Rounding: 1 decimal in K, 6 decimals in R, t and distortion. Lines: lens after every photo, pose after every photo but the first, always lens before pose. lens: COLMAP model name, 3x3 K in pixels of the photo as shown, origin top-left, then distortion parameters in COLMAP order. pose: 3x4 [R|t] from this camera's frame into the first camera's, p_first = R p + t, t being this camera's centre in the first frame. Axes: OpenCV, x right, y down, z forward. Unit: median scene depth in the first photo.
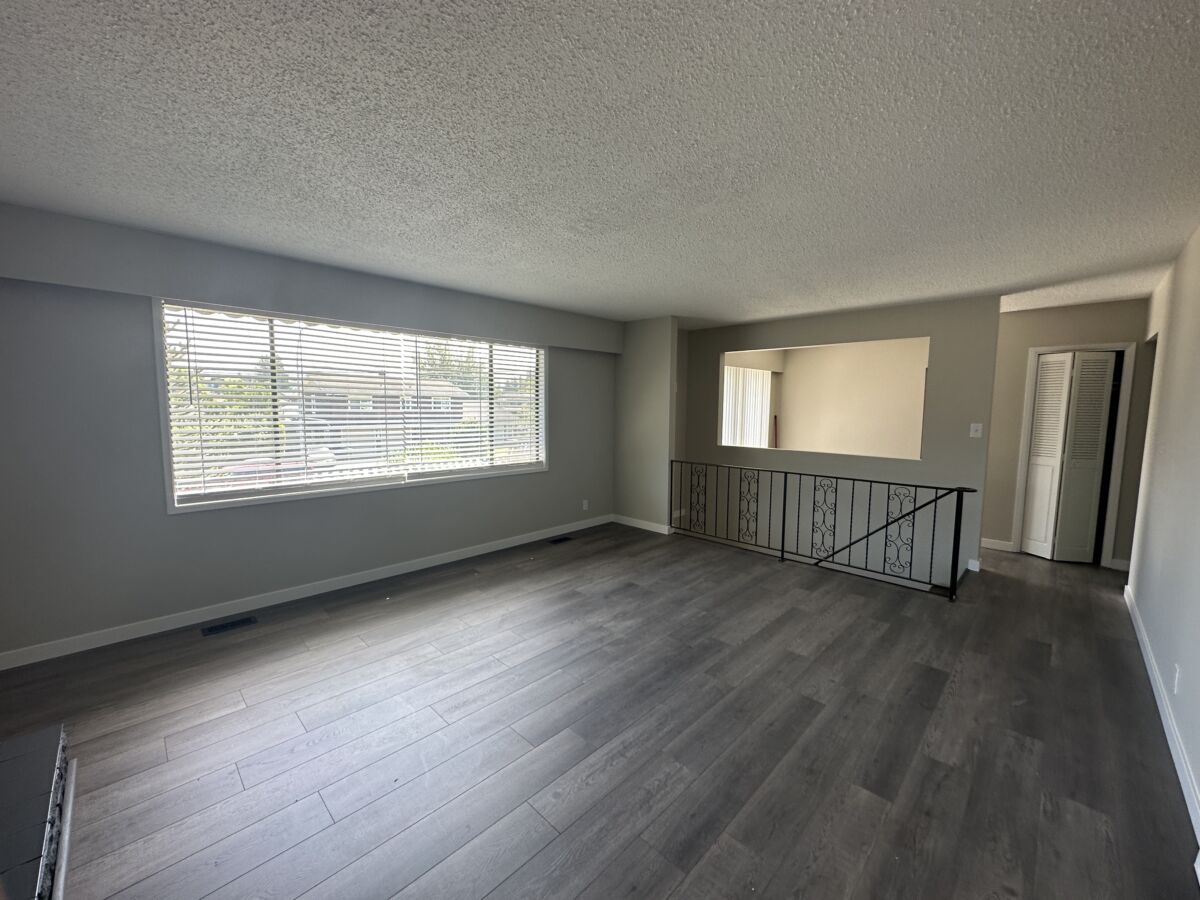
lens RADIAL K [[474.7, 0, 601.6], [0, 474.7, 450.4], [0, 0, 1]] dist [-0.003618, -0.000569]
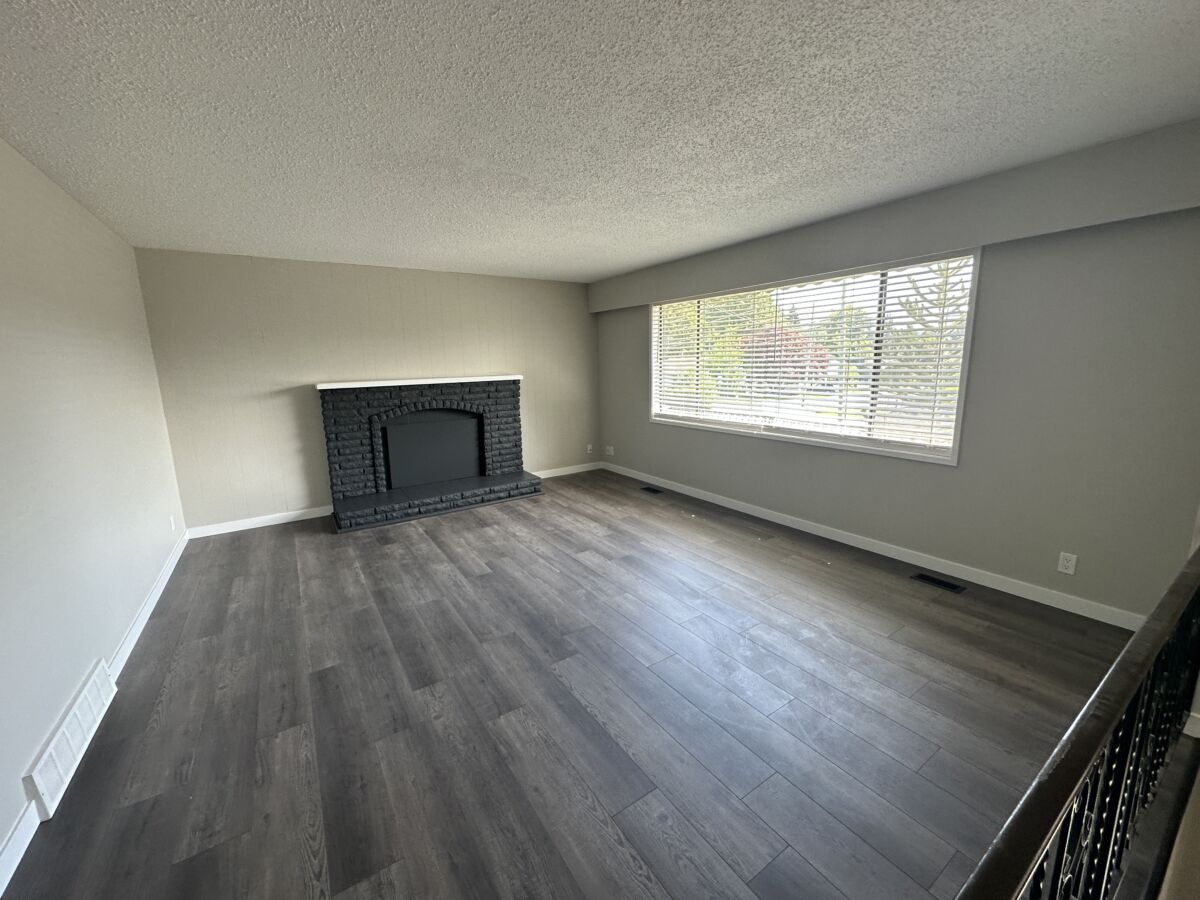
lens RADIAL K [[474.7, 0, 594.7], [0, 474.7, 447.8], [0, 0, 1]] dist [-0.003618, -0.000569]
pose [[-0.211076, 0.169359, -0.962686, 1.015648], [-0.071760, 0.979533, 0.188057, -0.107640], [0.974832, 0.108777, -0.194602, 1.239007]]
